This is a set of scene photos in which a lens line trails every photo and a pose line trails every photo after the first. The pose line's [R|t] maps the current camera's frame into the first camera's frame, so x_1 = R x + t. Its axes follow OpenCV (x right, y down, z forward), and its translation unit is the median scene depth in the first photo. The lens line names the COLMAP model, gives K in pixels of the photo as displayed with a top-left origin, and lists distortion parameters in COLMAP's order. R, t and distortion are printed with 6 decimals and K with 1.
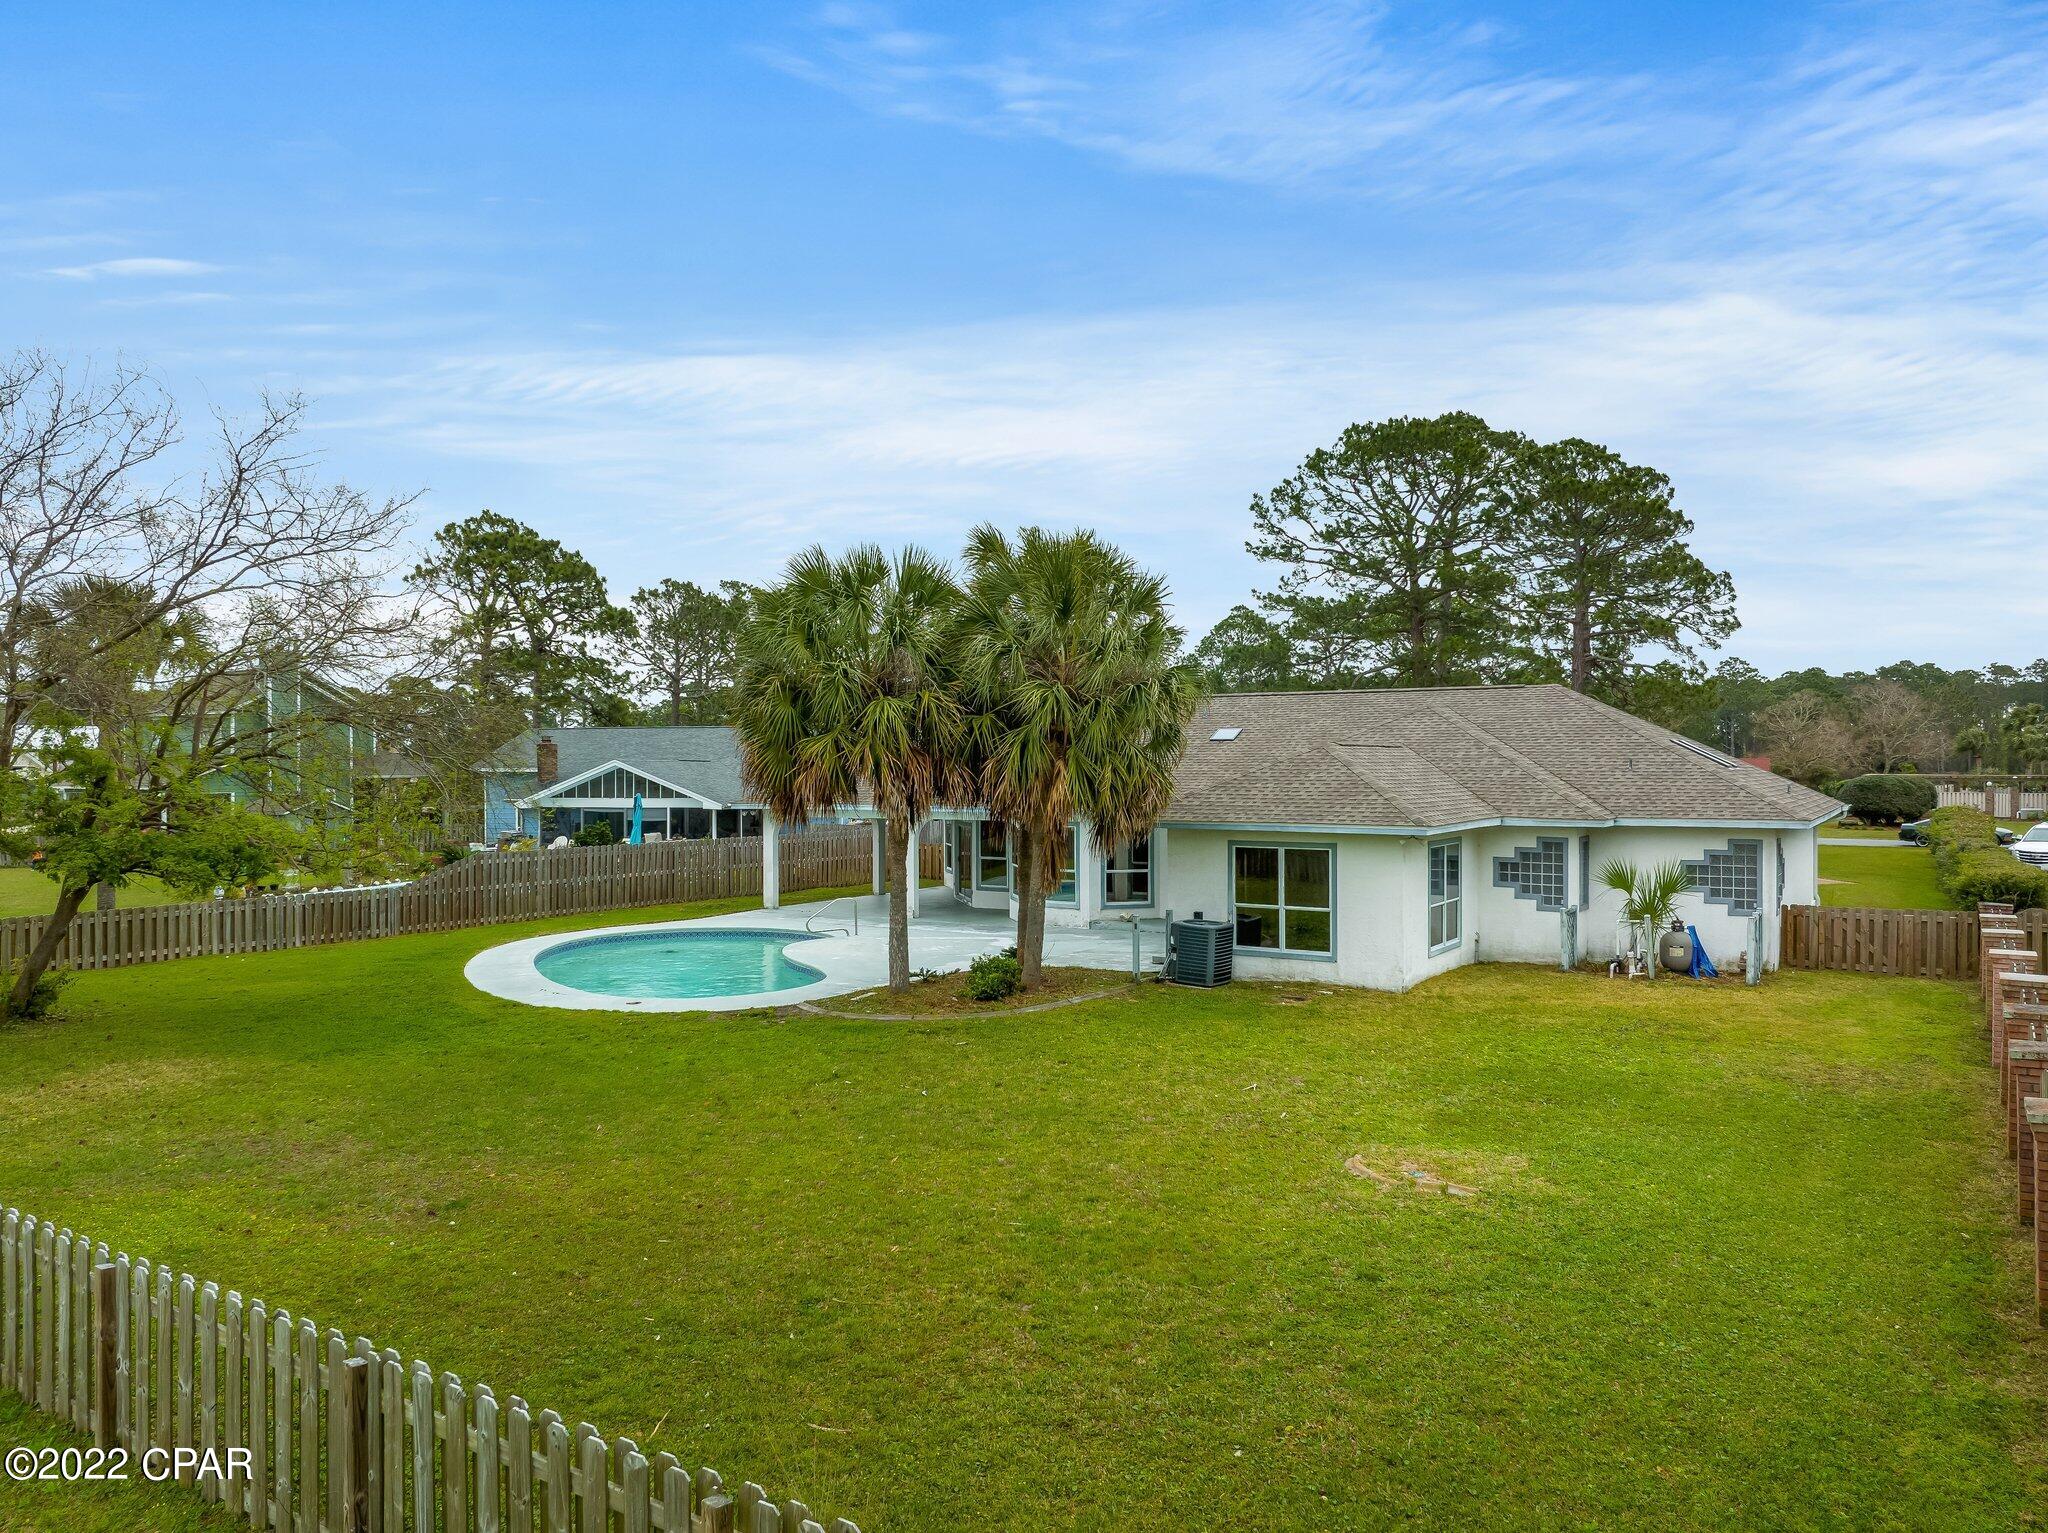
lens RADIAL K [[1426.5, 0, 1024.0], [0, 1426.5, 766.5], [0, 0, 1]] dist [-0.049931, -0.000723]
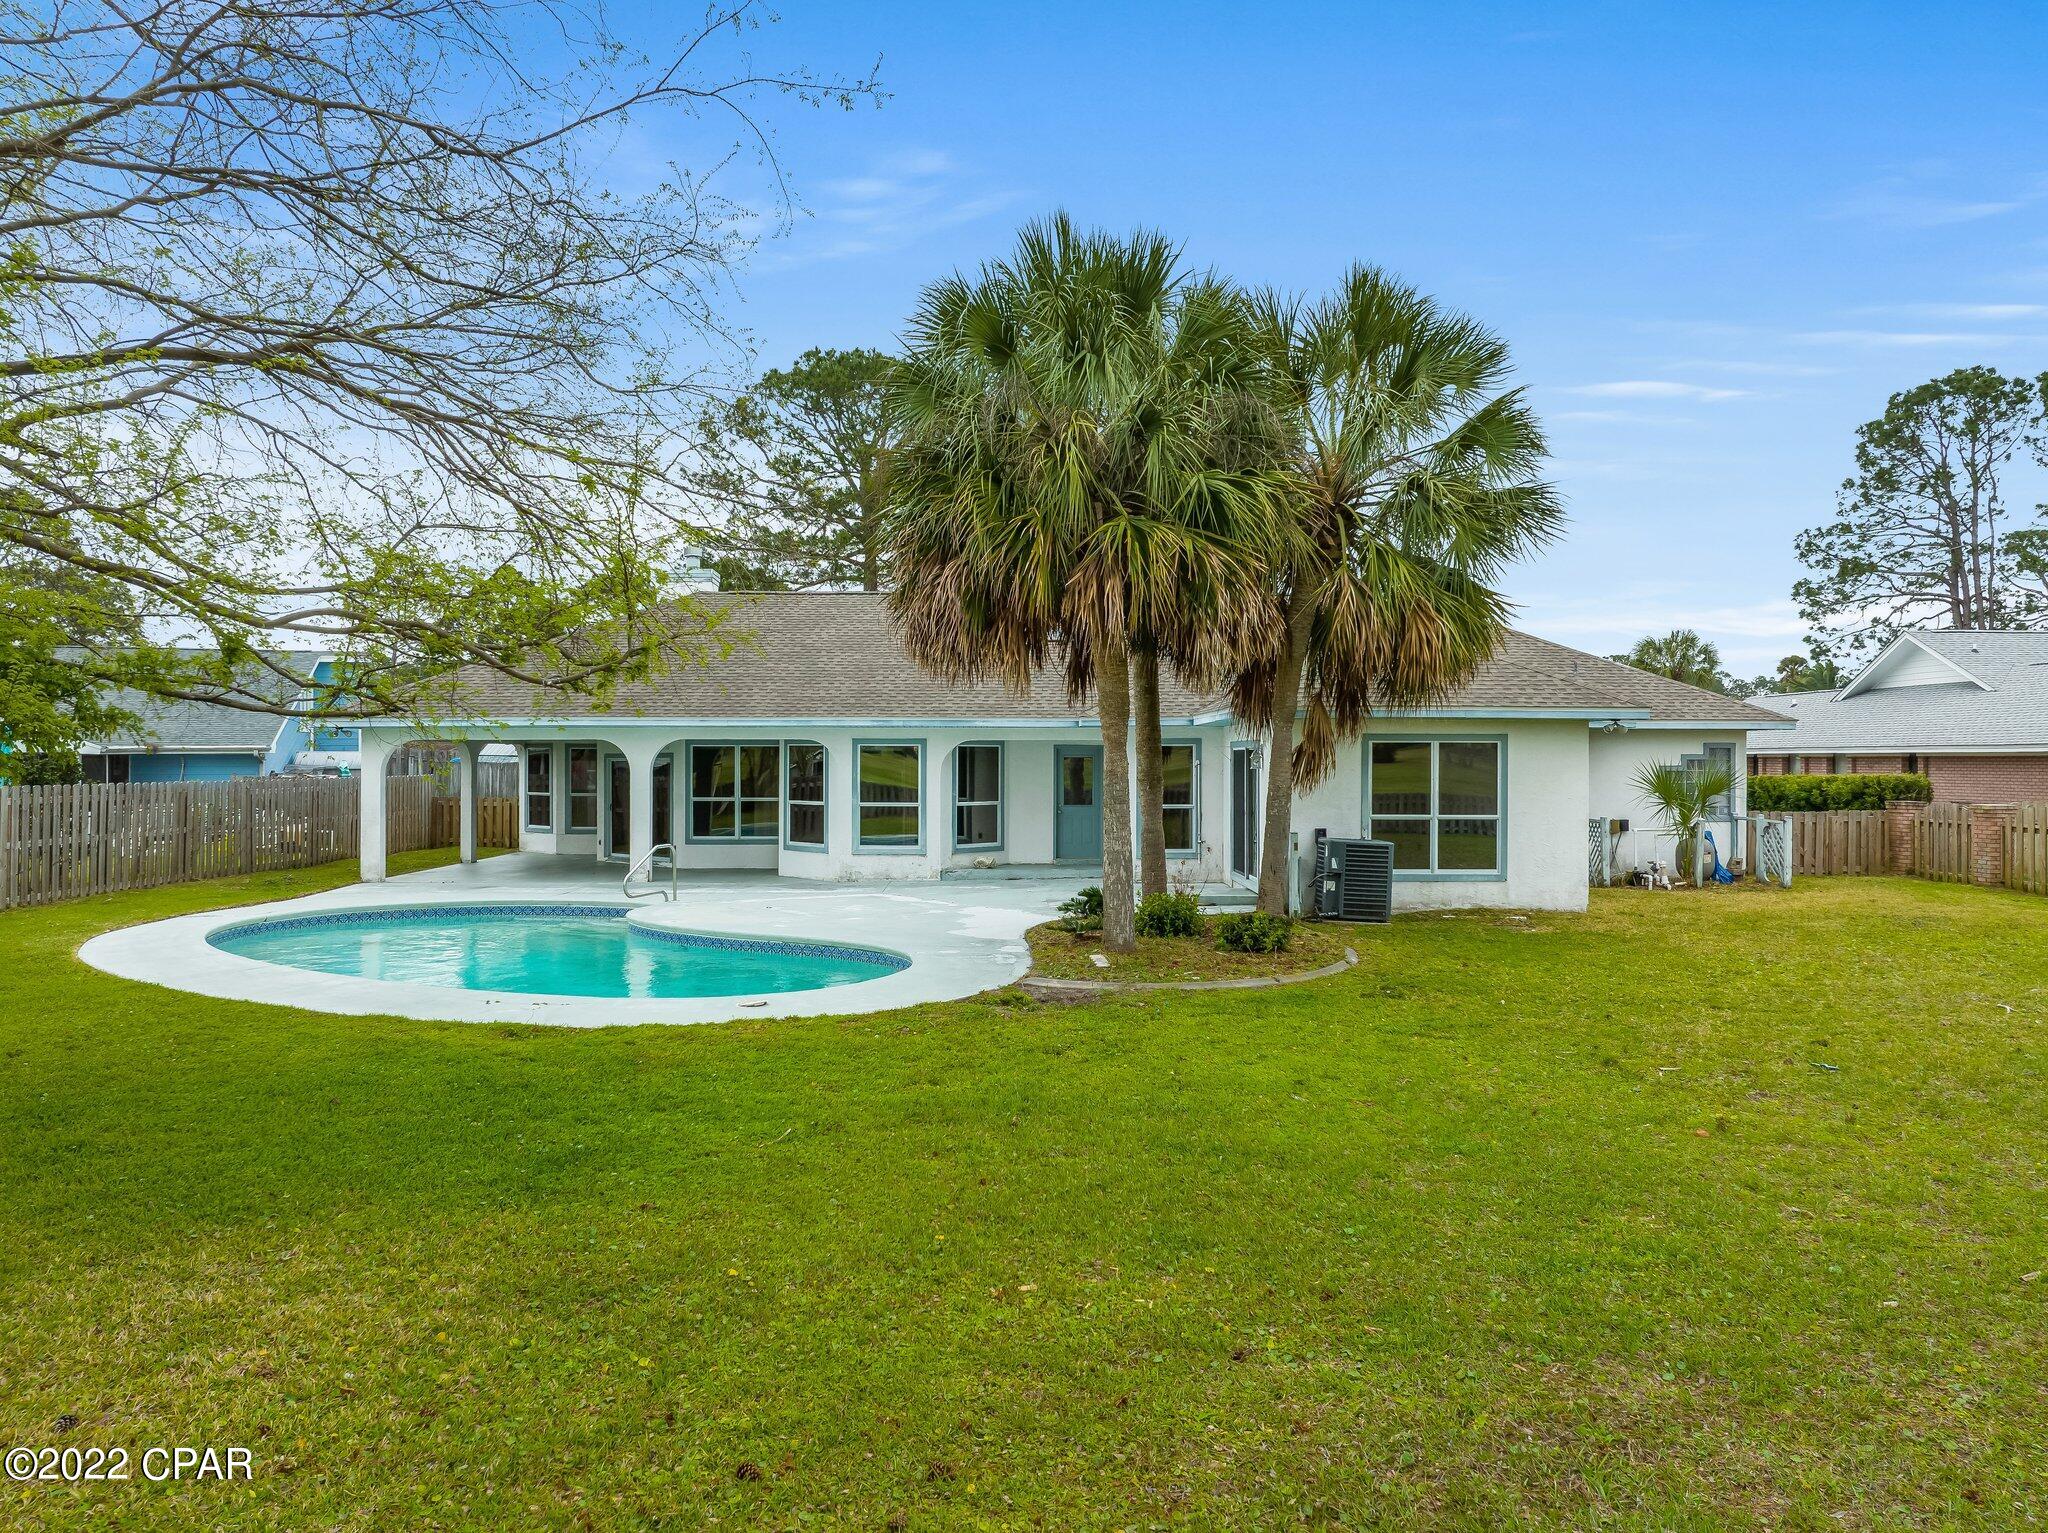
lens RADIAL K [[1430.3, 0, 1024.0], [0, 1430.3, 766.5], [0, 0, 1]] dist [-0.006634, 0.000958]
pose [[0.839192, -0.000931, 0.543834, -0.431511], [-0.001617, 0.999990, 0.004207, 0.066199], [-0.543833, -0.004410, 0.839182, 0.445547]]
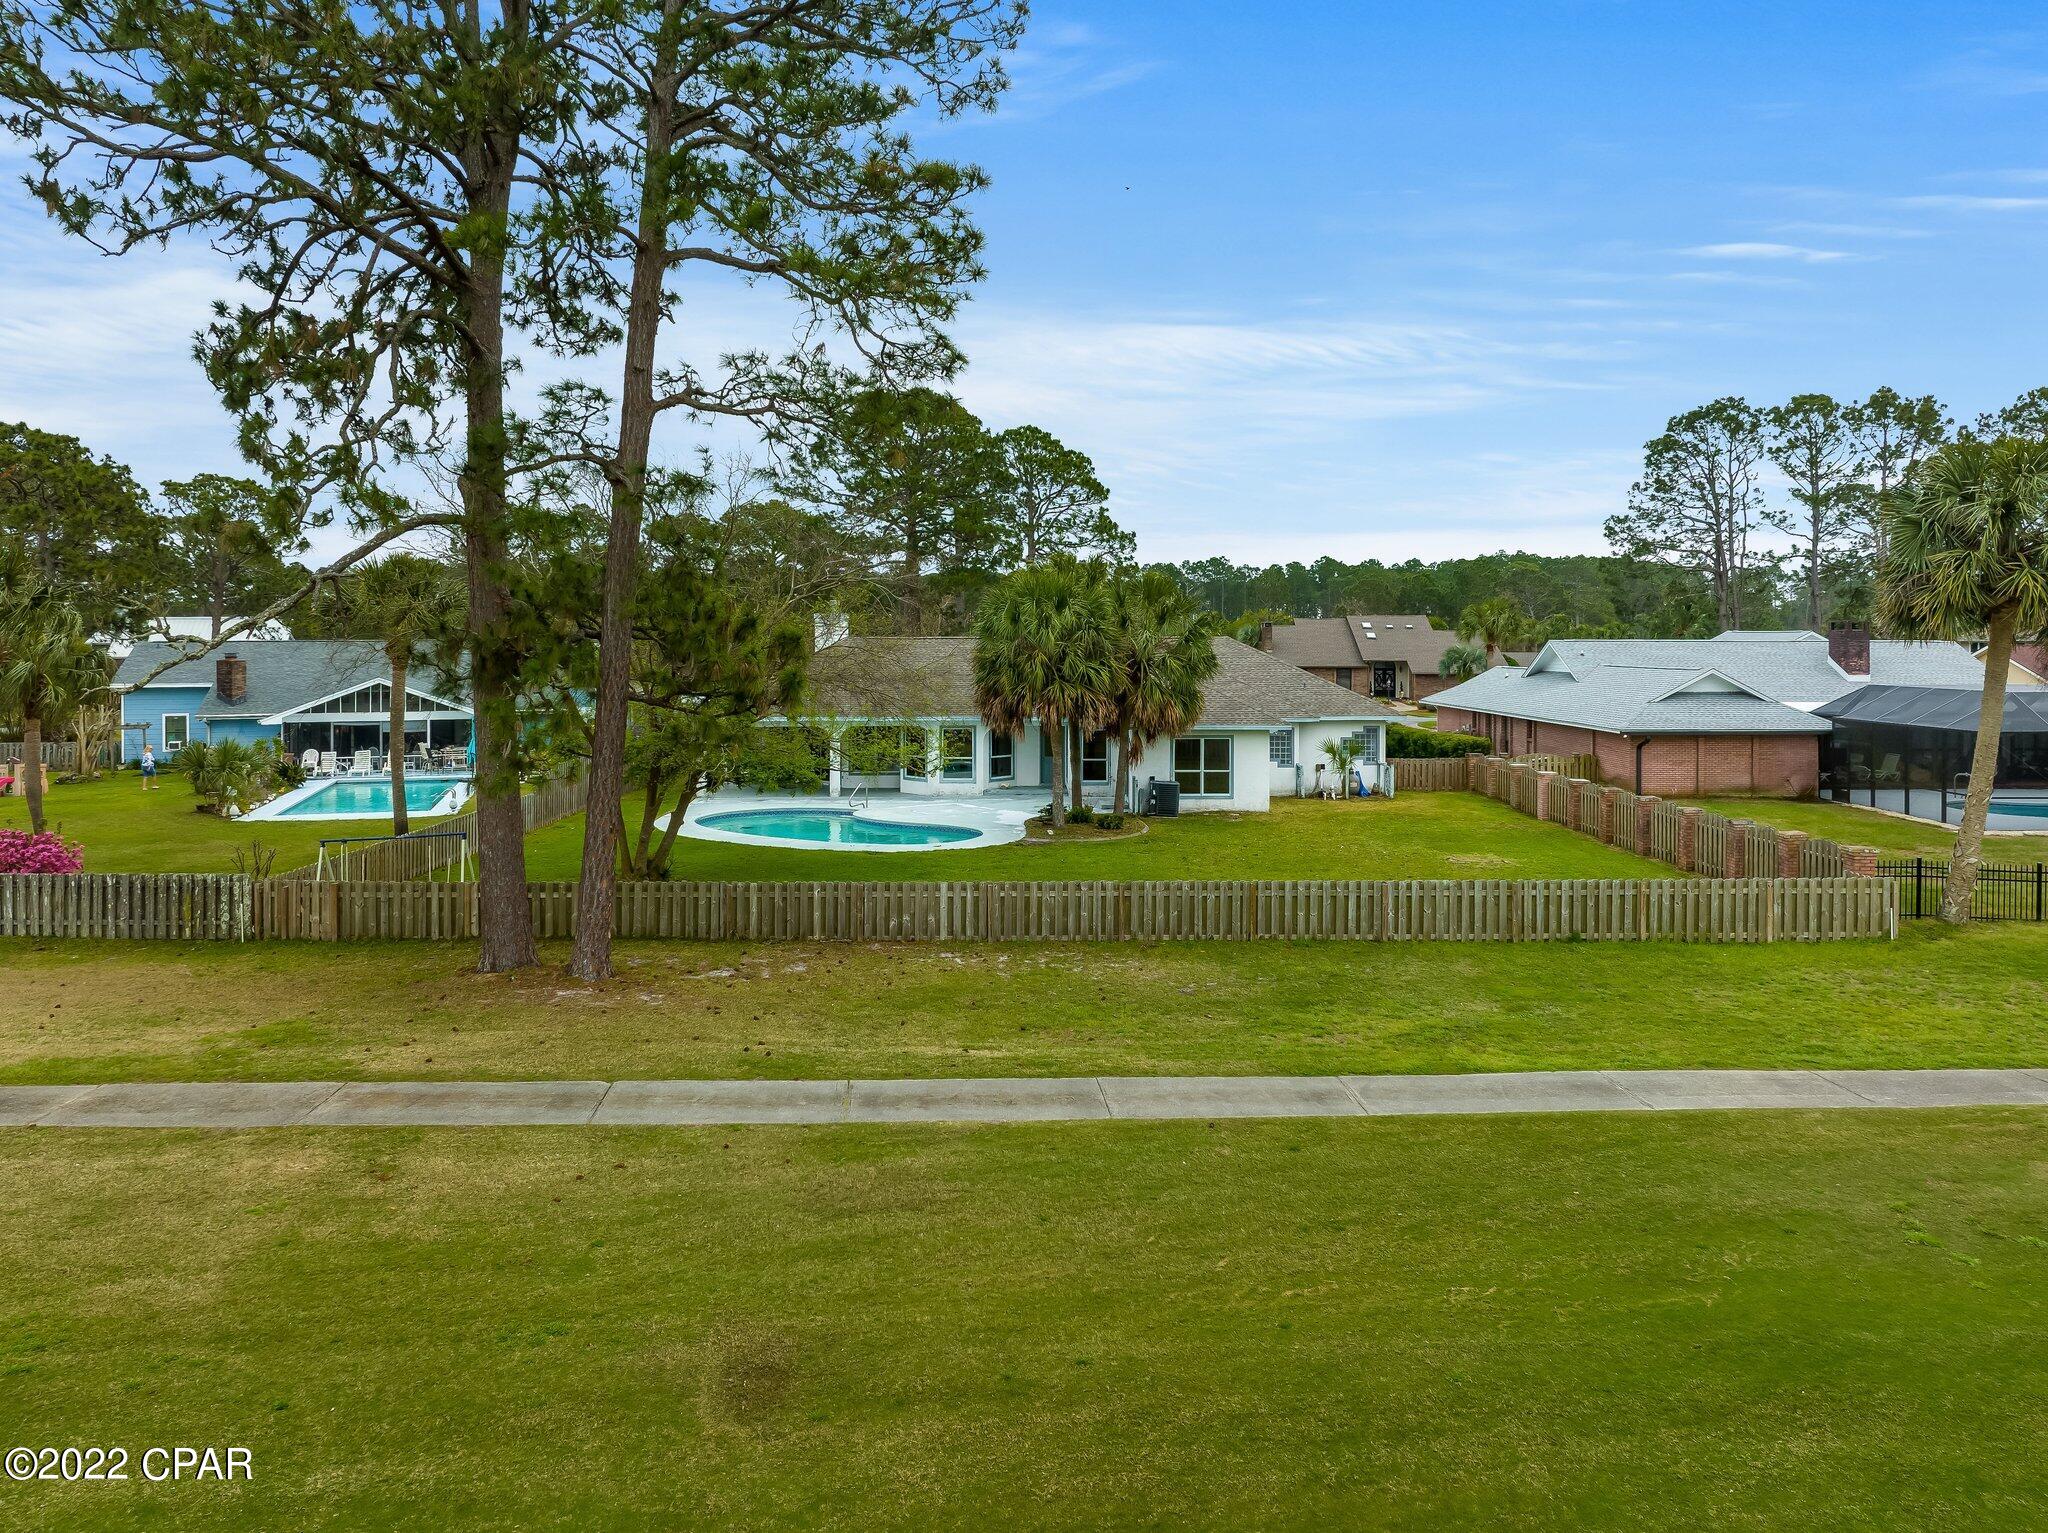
lens RADIAL K [[1426.5, 0, 1024.0], [0, 1426.5, 766.5], [0, 0, 1]] dist [-0.049931, -0.000723]
pose [[0.840944, -0.047167, 0.539062, -0.969343], [0.001116, 0.996343, 0.085437, -0.061596], [-0.541121, -0.071246, 0.837921, -0.395151]]
